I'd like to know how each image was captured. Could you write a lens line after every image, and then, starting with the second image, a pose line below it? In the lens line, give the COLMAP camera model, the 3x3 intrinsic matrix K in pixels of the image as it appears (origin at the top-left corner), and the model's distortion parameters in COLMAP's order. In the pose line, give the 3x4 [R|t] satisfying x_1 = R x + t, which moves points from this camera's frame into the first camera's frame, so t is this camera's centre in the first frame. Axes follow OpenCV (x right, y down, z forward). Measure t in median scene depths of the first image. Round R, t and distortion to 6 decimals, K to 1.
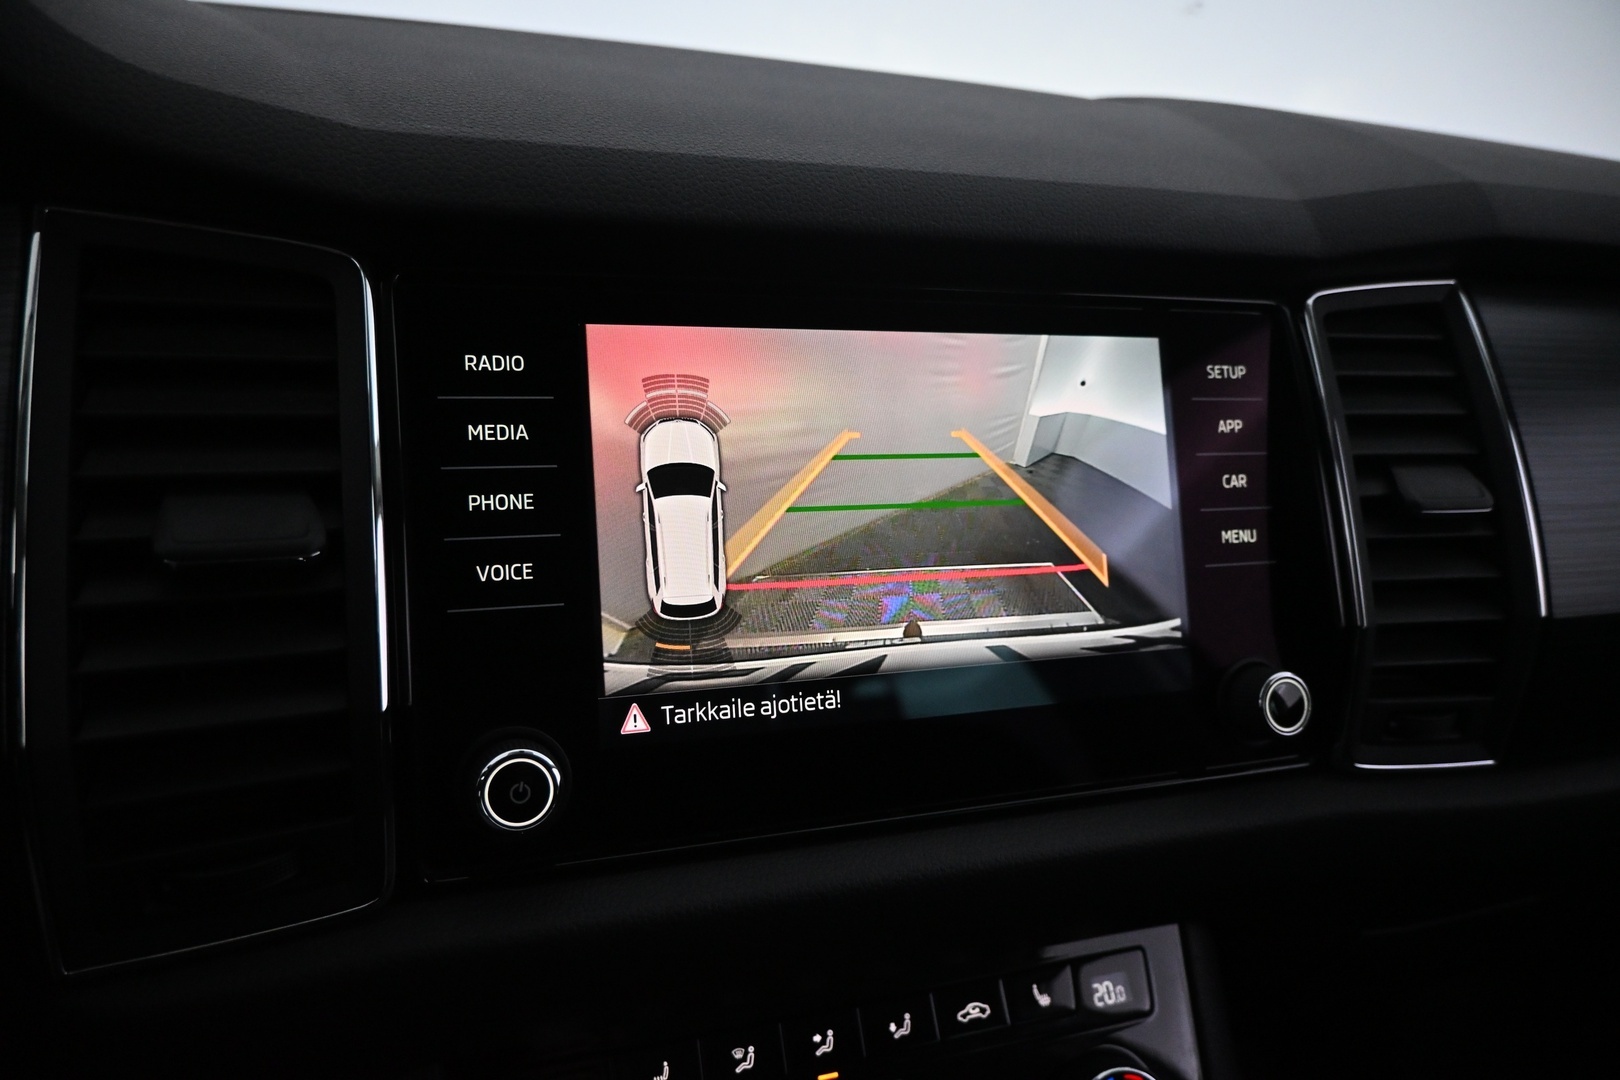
lens RADIAL K [[1116.7, 0, 813.0], [0, 1116.7, 538.9], [0, 0, 1]] dist [0.002998, 0.001517]
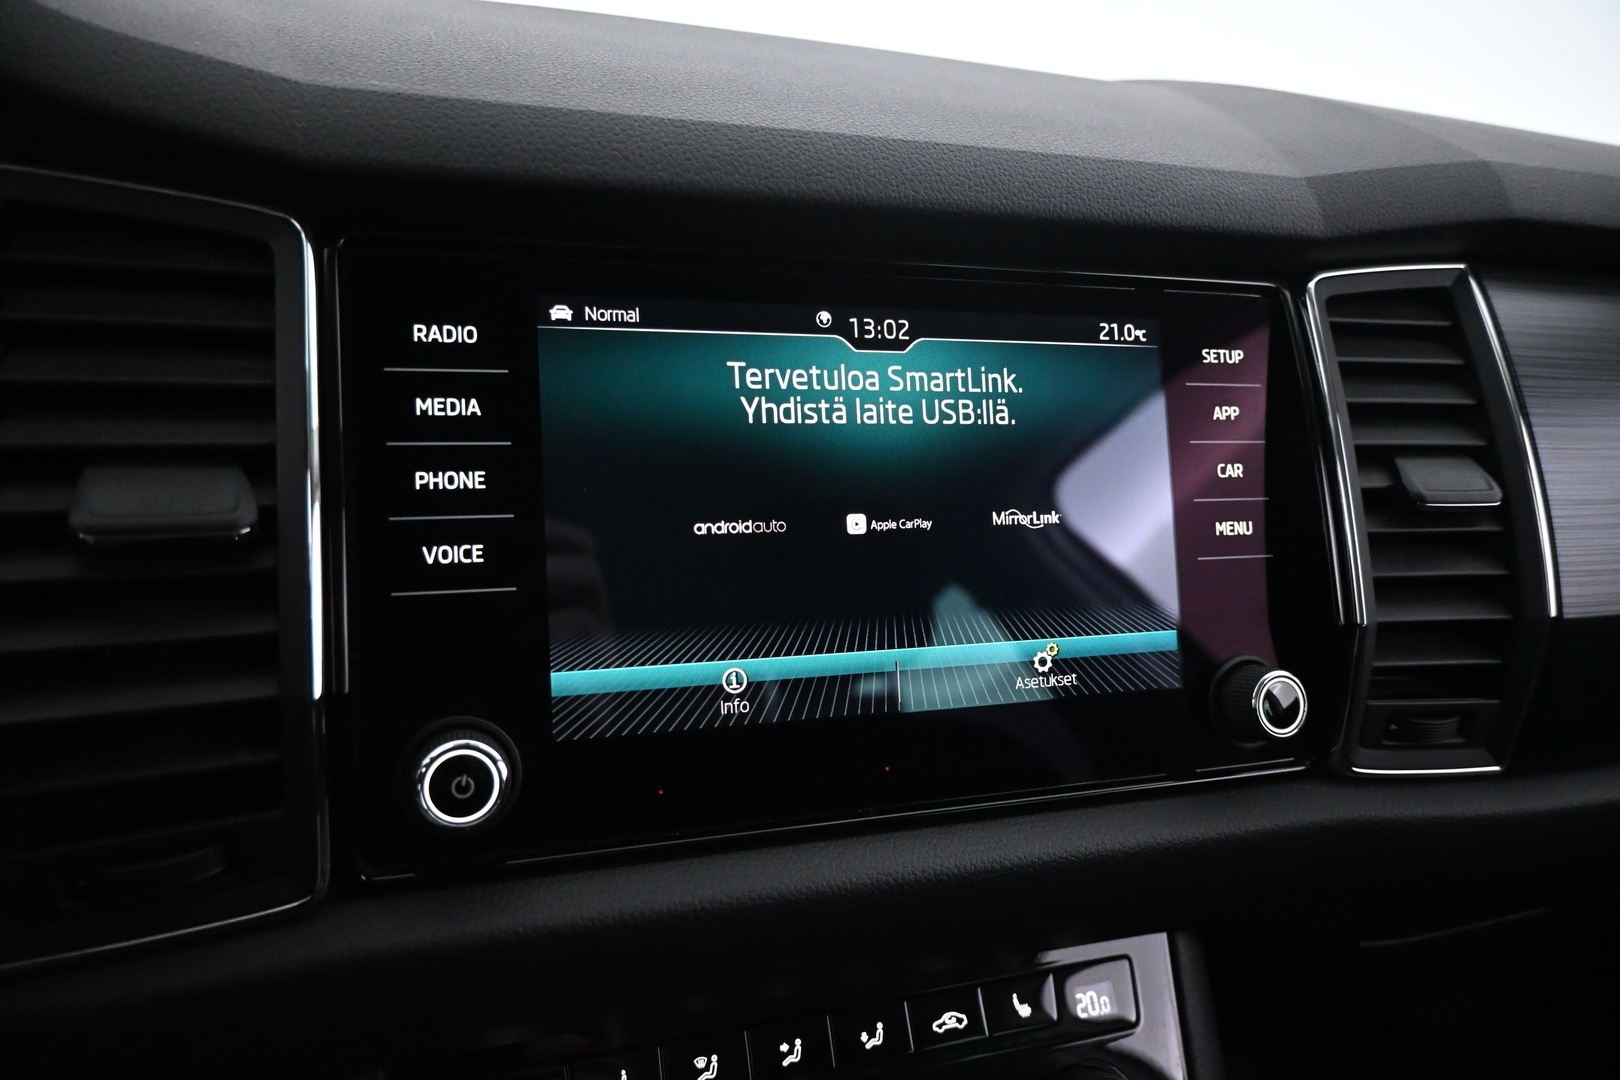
lens RADIAL K [[1116.7, 0, 813.7], [0, 1116.7, 536.8], [0, 0, 1]] dist [0.002998, 0.001517]
pose [[0.999901, 0.011624, -0.007946, 0.032264], [-0.011620, 0.999932, 0.000597, 0.009254], [0.007953, -0.000505, 0.999968, 0.045295]]
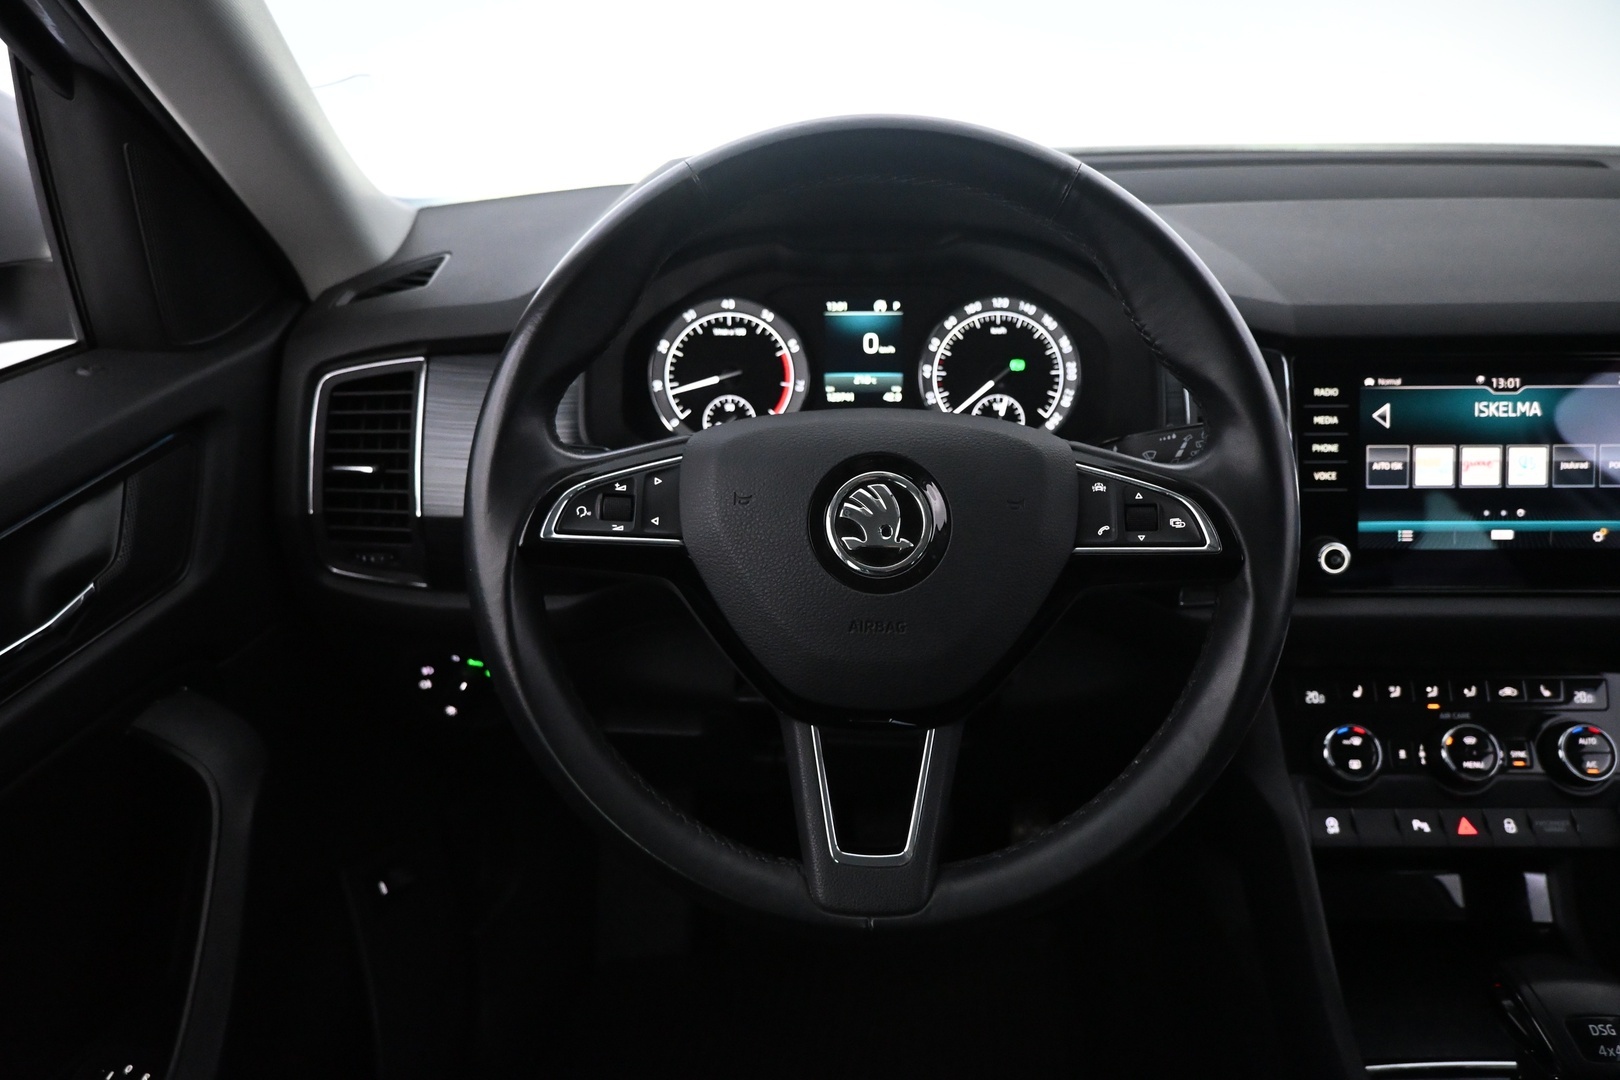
lens RADIAL K [[1116.7, 0, 821.4], [0, 1116.7, 532.1], [0, 0, 1]] dist [0.002998, 0.001517]
pose [[0.936964, 0.070399, -0.342261, -0.401461], [-0.035851, 0.993693, 0.106248, -0.061165], [0.347583, -0.087281, 0.933578, -1.518380]]
